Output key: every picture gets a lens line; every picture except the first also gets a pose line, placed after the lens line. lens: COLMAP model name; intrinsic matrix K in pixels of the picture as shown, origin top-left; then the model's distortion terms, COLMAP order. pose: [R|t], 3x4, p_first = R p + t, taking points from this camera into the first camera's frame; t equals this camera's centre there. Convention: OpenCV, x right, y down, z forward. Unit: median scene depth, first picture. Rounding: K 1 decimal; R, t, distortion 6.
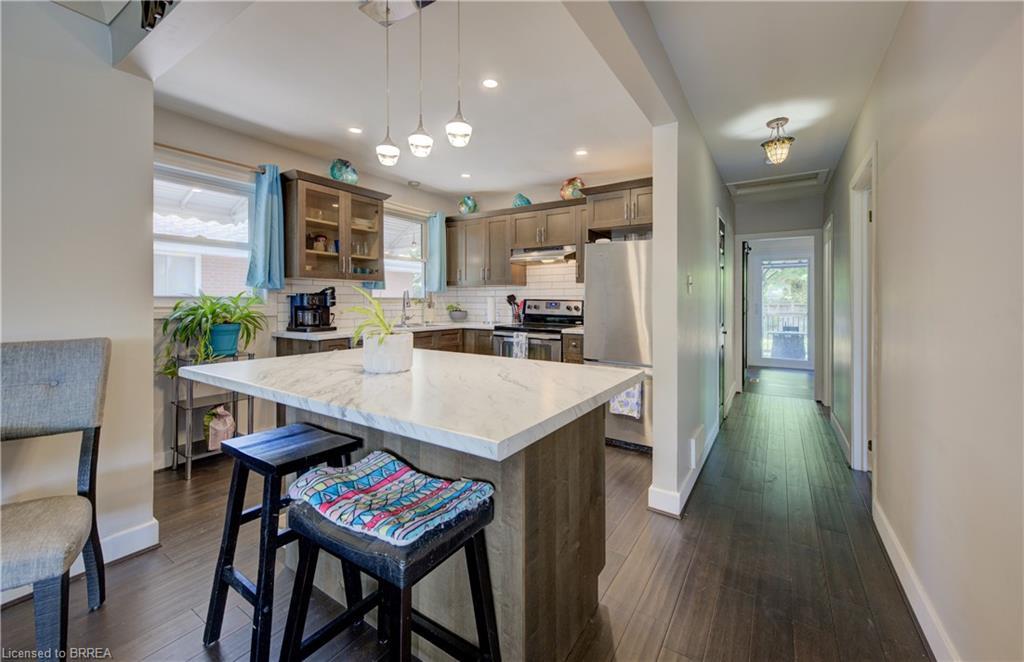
lens RADIAL K [[403.9, 0, 512.4], [0, 403.9, 309.0], [0, 0, 1]] dist [0.000730, 0.000064]
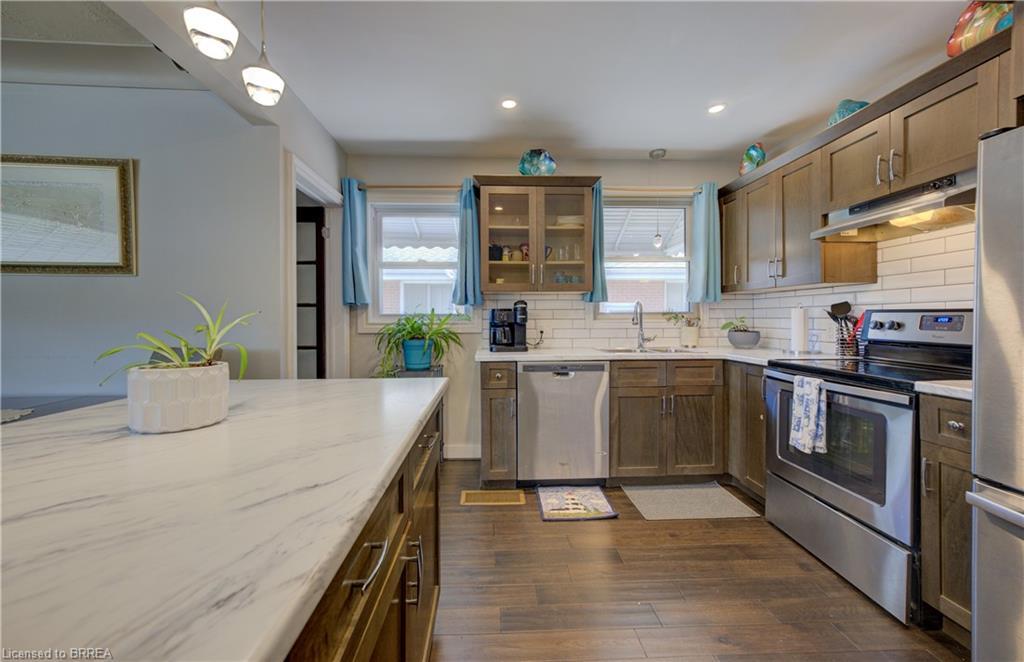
lens RADIAL K [[391.6, 0, 512.0], [0, 391.6, 331.0], [0, 0, 1]] dist [0.000007, 0.000024]
pose [[0.584840, 0.016493, -0.810981, 0.188446], [-0.008563, 0.999863, 0.014158, -0.001572], [0.811103, -0.001336, 0.584901, 0.410654]]
